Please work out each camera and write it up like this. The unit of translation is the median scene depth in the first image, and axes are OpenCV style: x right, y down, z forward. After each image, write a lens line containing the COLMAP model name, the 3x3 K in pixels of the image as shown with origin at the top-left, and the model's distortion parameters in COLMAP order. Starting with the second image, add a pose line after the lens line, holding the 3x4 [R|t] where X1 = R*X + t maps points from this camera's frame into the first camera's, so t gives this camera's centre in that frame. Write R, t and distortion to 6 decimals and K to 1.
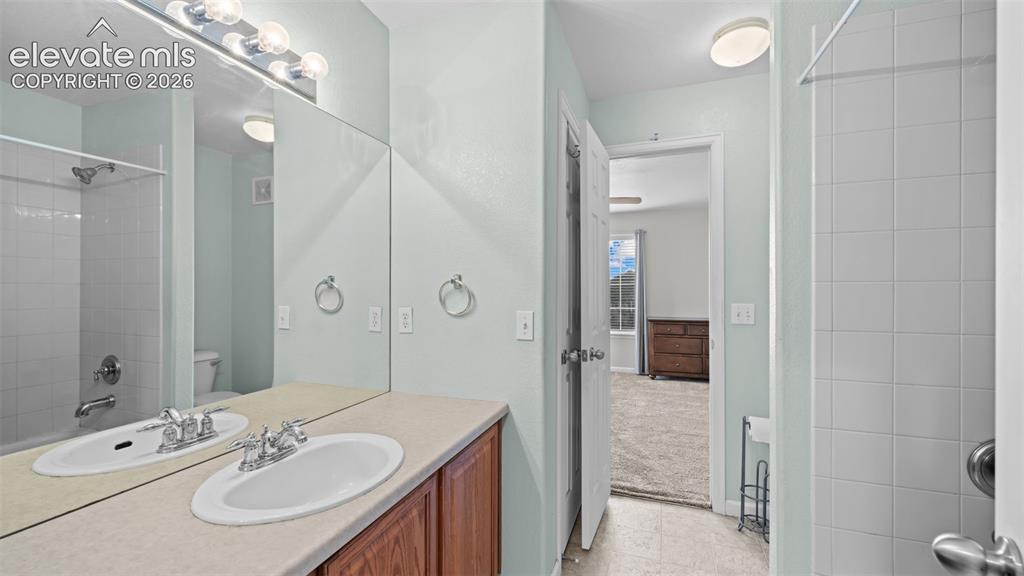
lens RADIAL K [[413.7, 0, 507.0], [0, 413.7, 289.8], [0, 0, 1]] dist [0.013698, -0.000844]
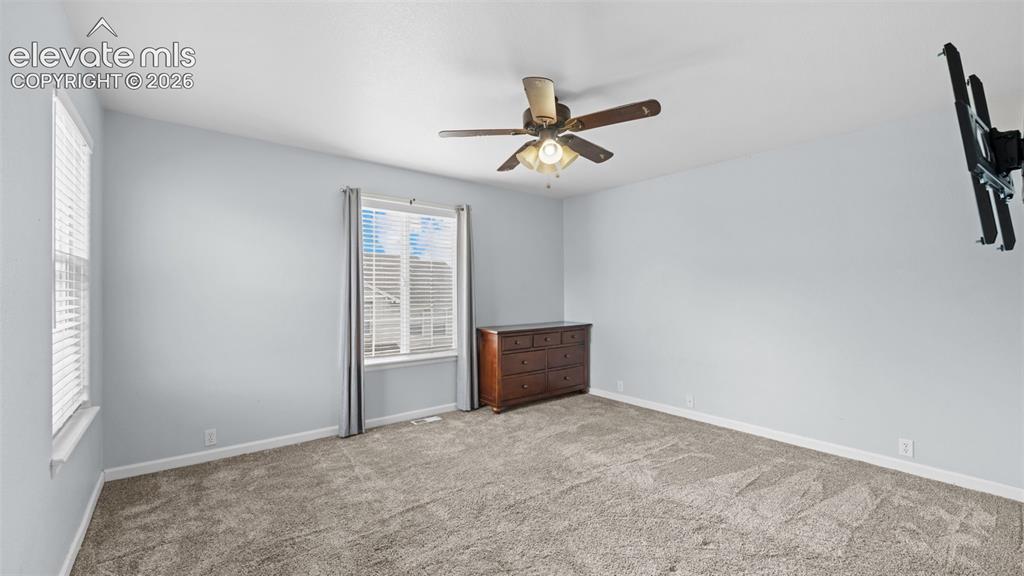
lens RADIAL K [[413.7, 0, 507.0], [0, 413.7, 289.8], [0, 0, 1]] dist [0.013698, -0.000844]
pose [[0.517743, 0.007409, 0.855504, -0.252203], [-0.004556, 0.999972, -0.005904, 0.003383], [-0.855524, -0.000841, 0.517762, 0.581569]]
